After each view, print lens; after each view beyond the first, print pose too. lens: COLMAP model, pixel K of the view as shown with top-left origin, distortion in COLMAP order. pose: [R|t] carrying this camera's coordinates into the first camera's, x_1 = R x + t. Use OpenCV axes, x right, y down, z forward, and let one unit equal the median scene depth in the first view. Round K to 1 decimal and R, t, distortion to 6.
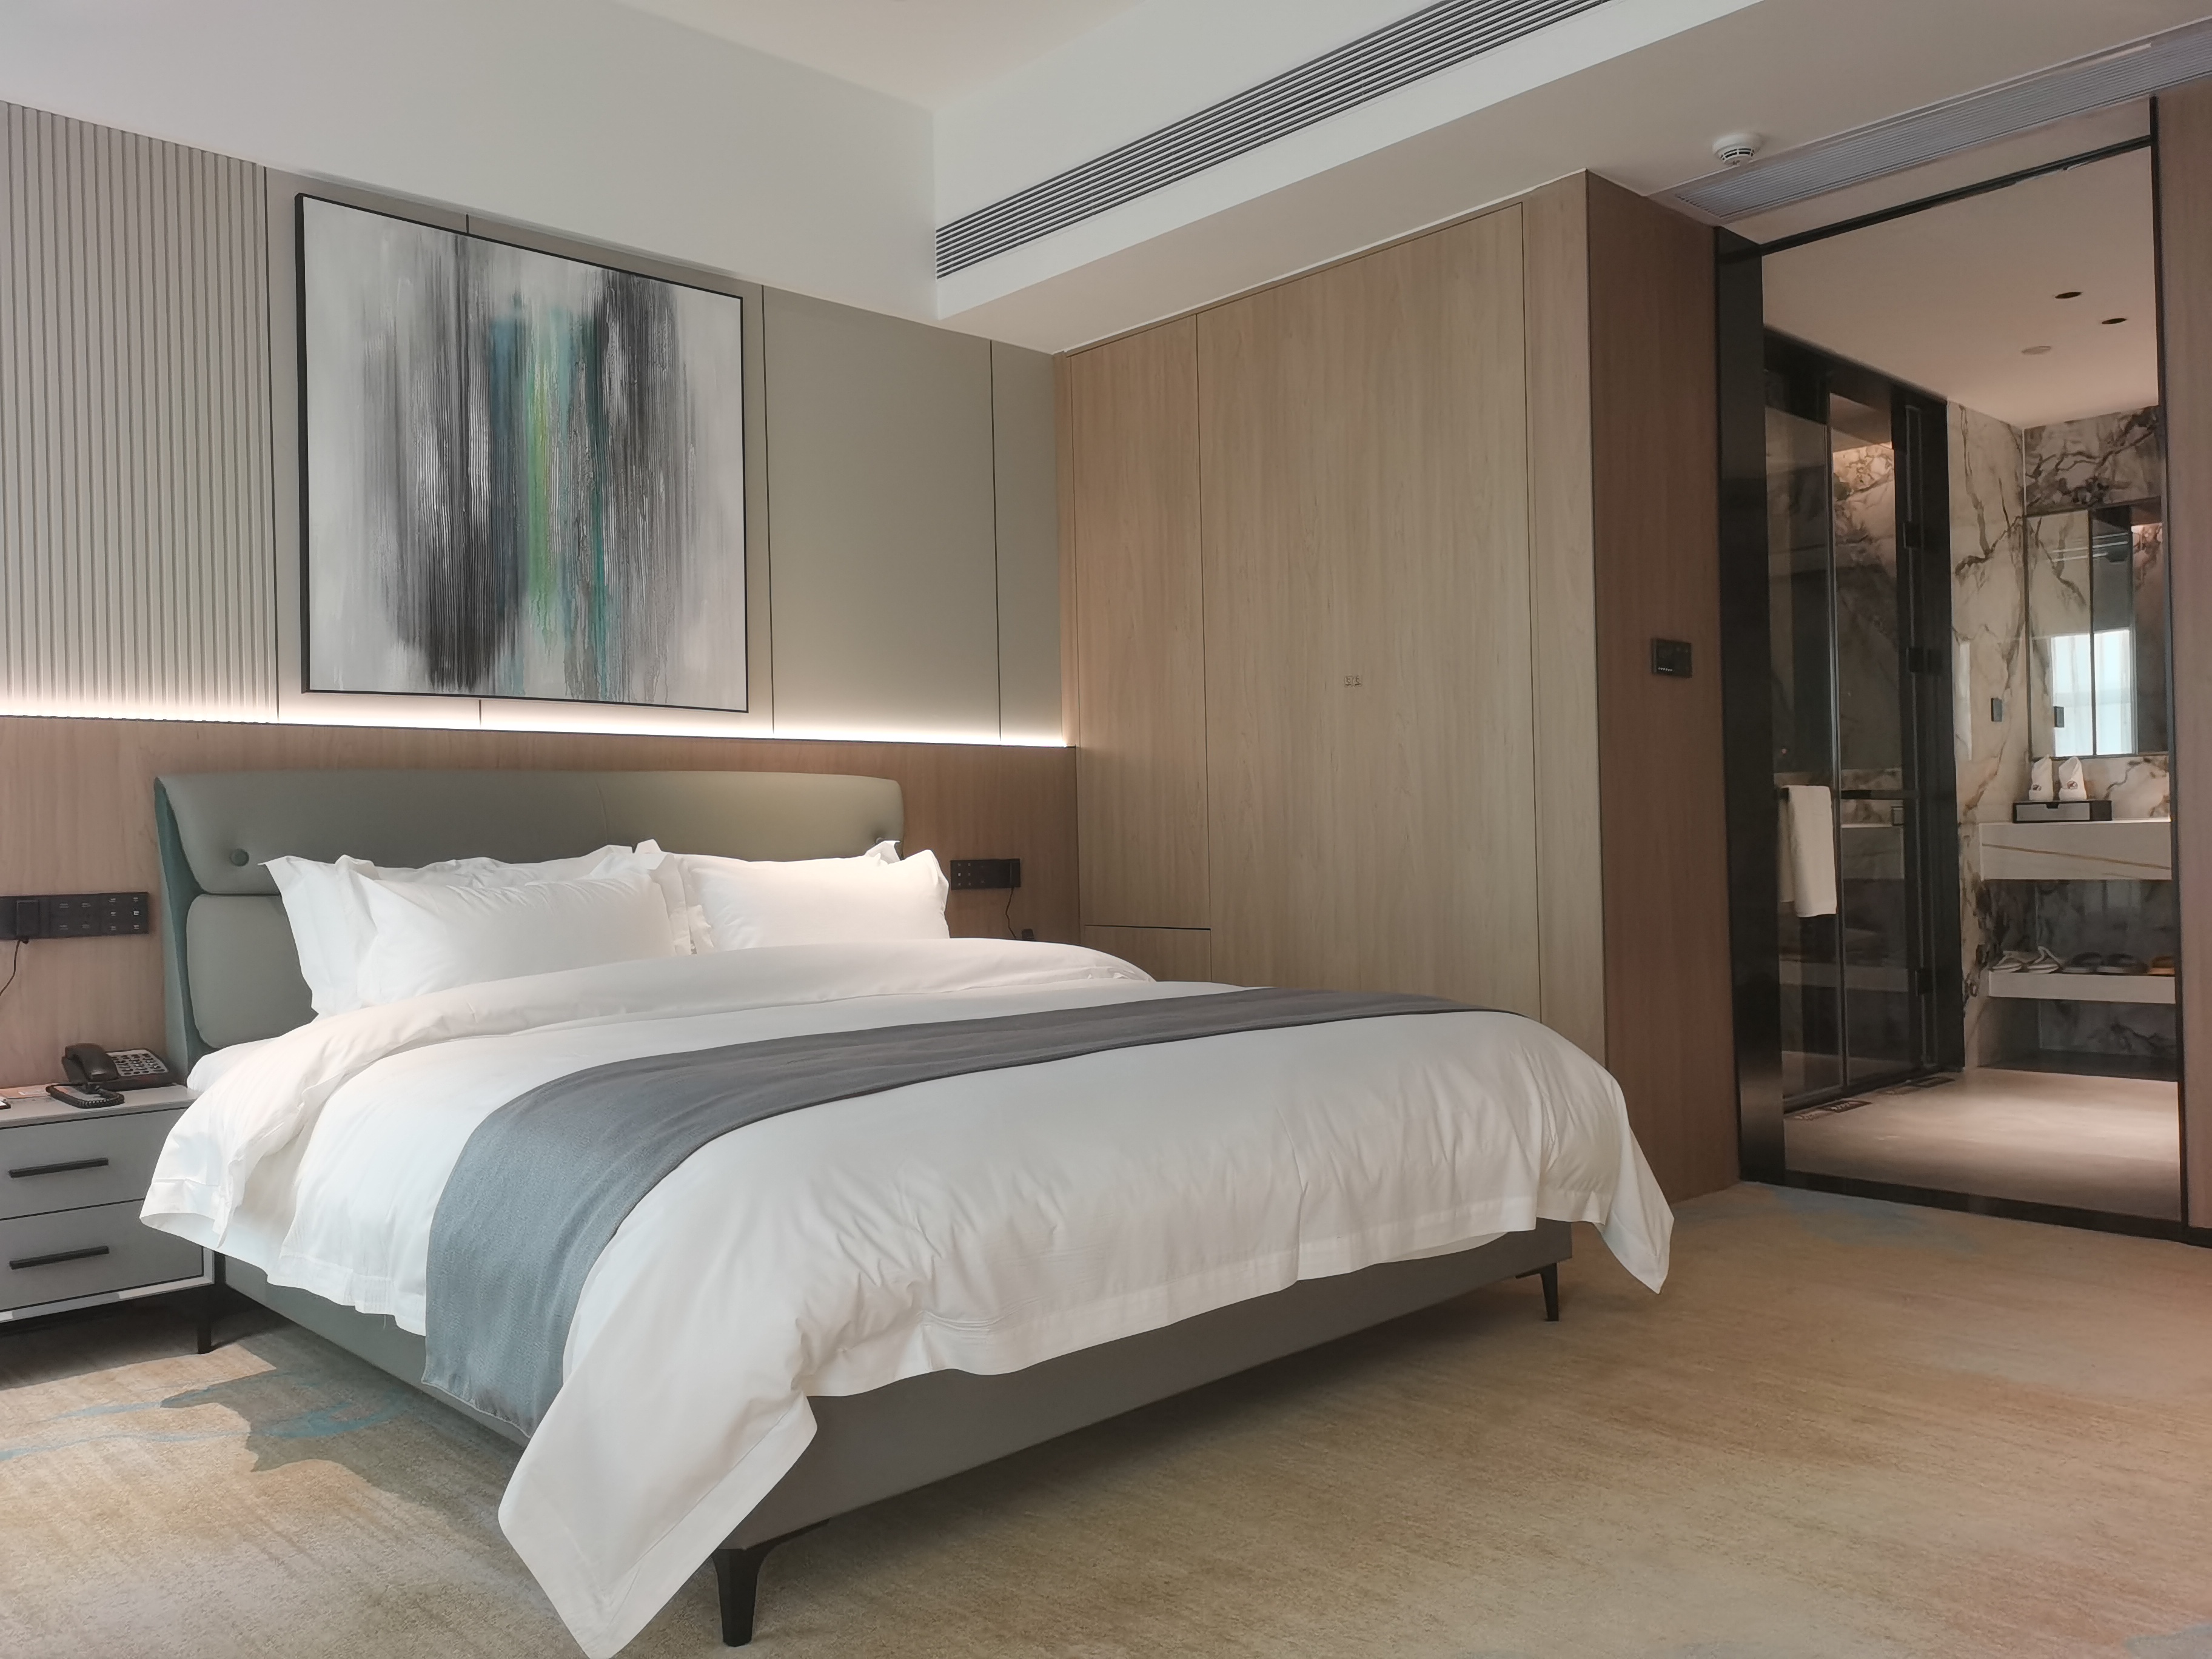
lens RADIAL K [[1716.7, 0, 1099.2], [0, 1716.7, 821.3], [0, 0, 1]] dist [0.058008, -0.062140]
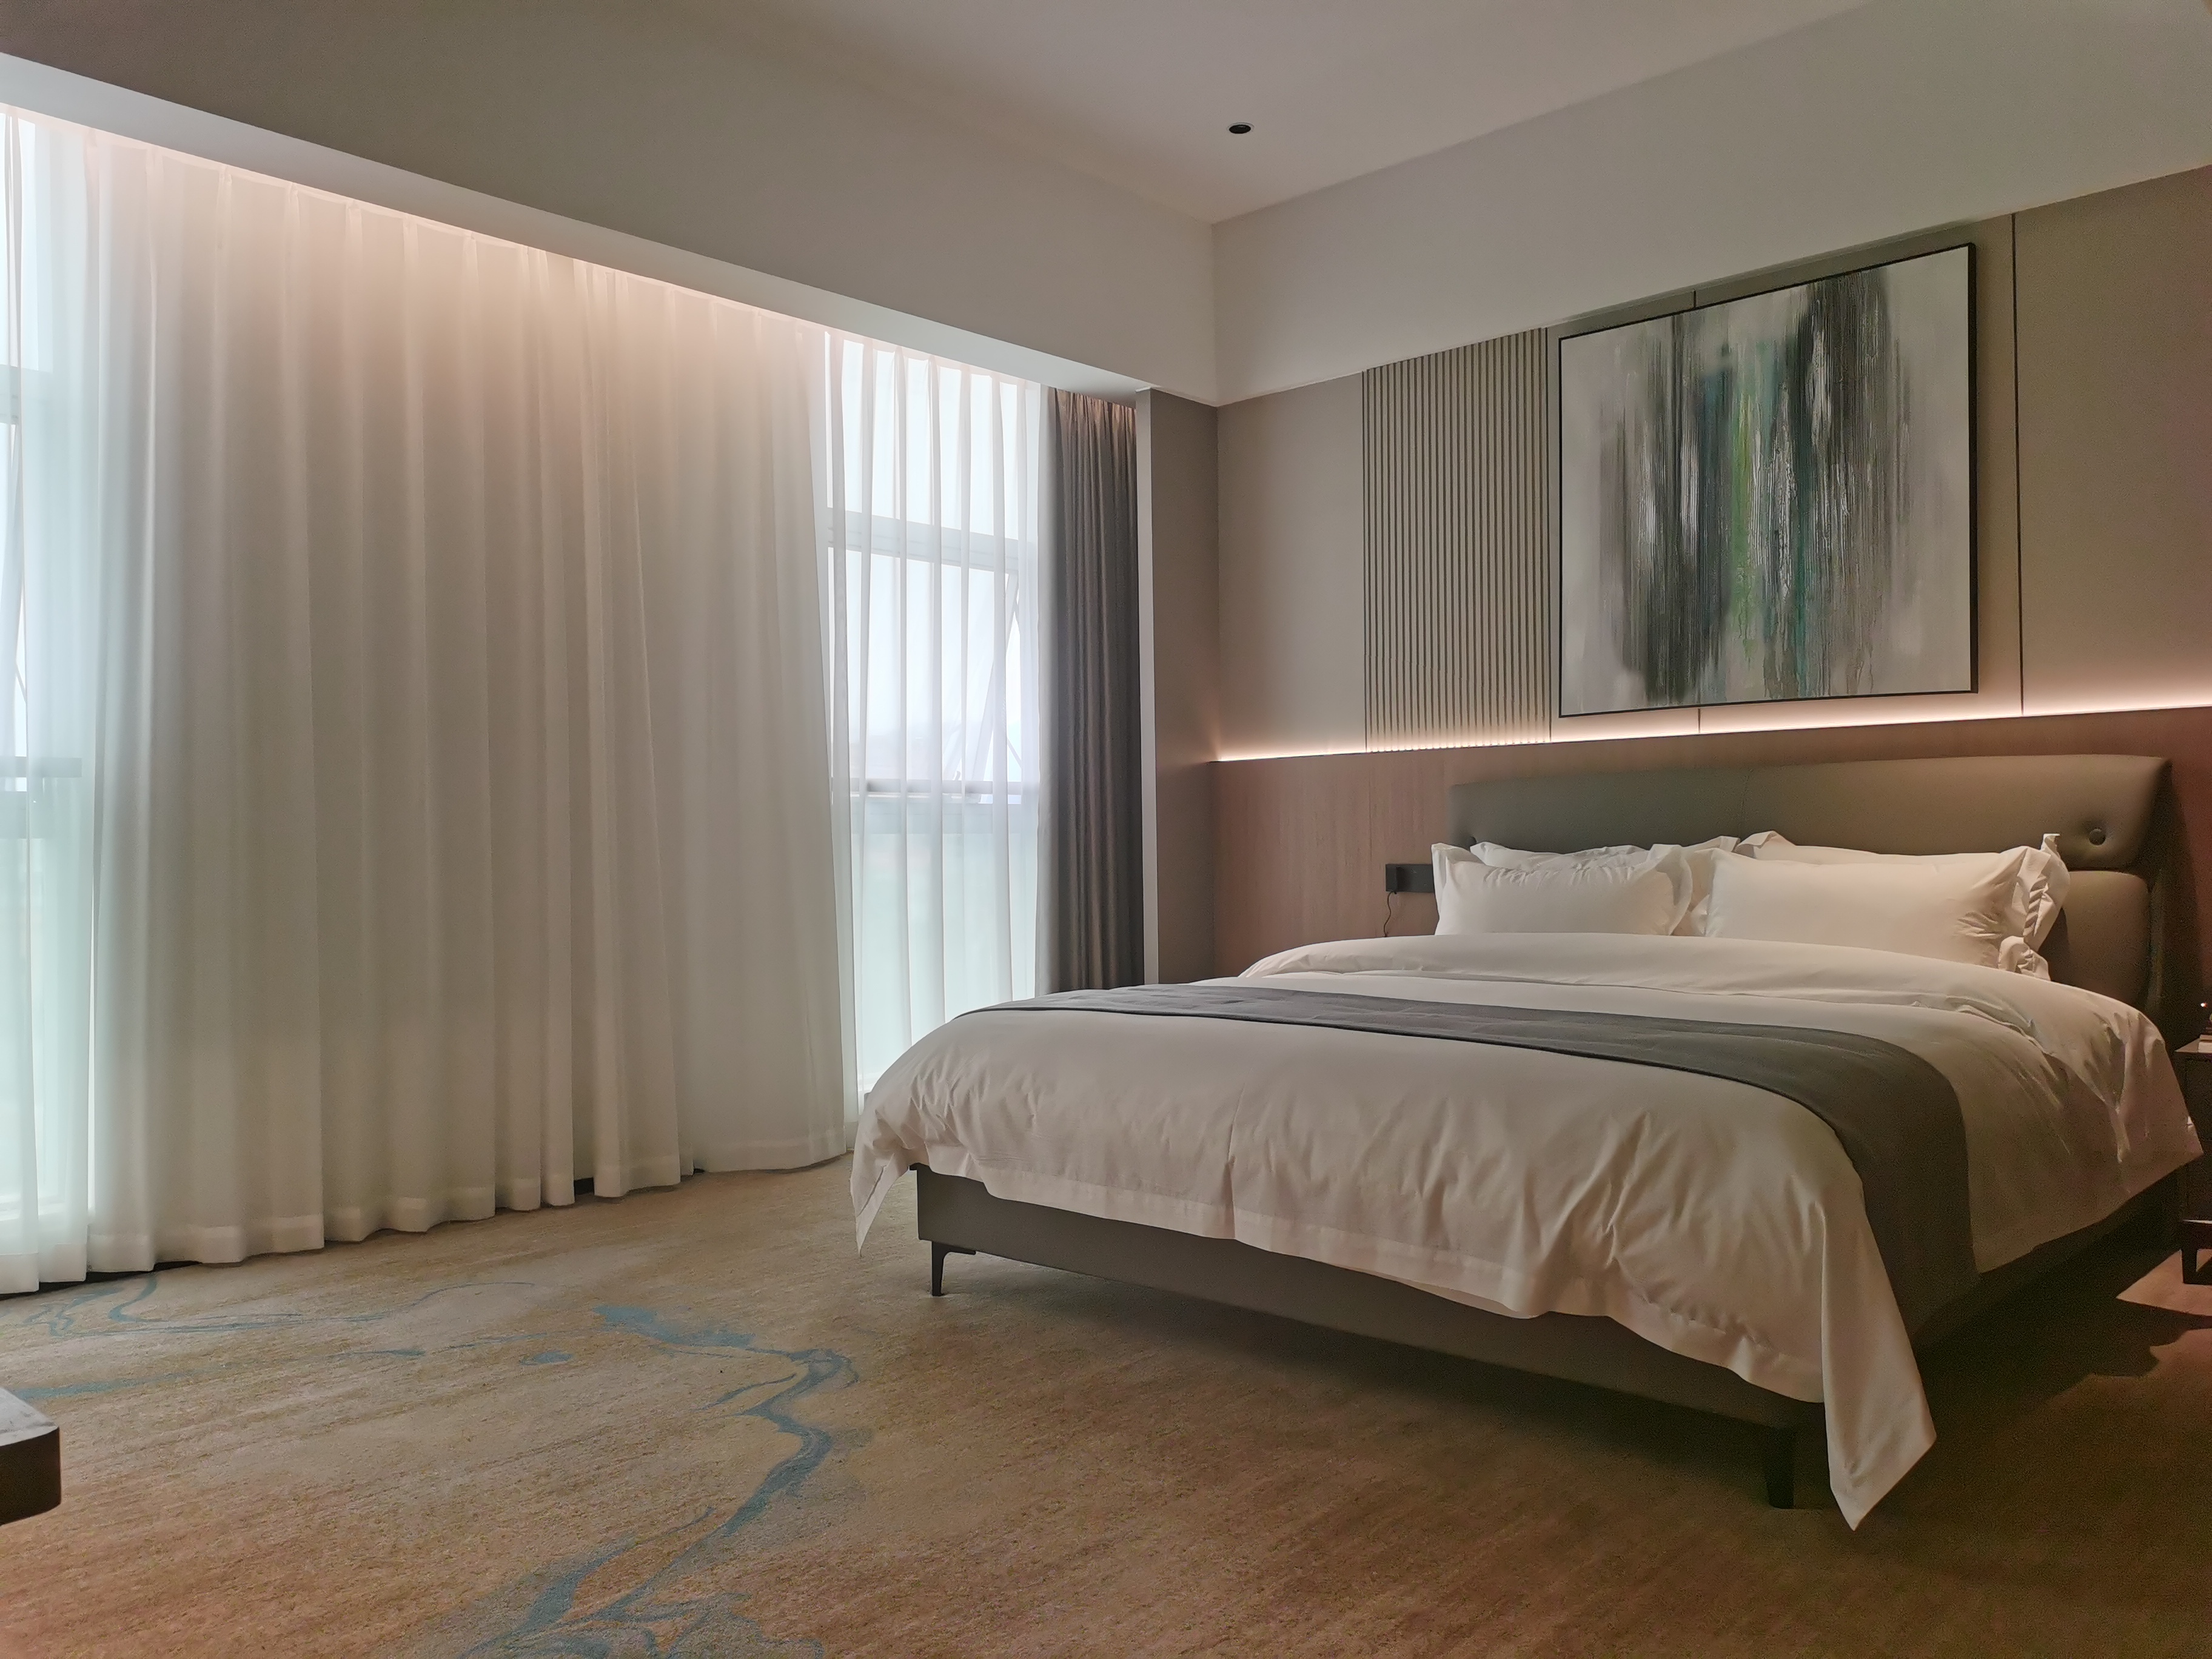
lens RADIAL K [[1716.7, 0, 1099.2], [0, 1716.7, 821.3], [0, 0, 1]] dist [0.058008, -0.062140]
pose [[0.054860, 0.008658, -0.998457, 0.786724], [0.023659, 0.999670, 0.009968, -0.015762], [0.998214, -0.024169, 0.054637, 0.536767]]
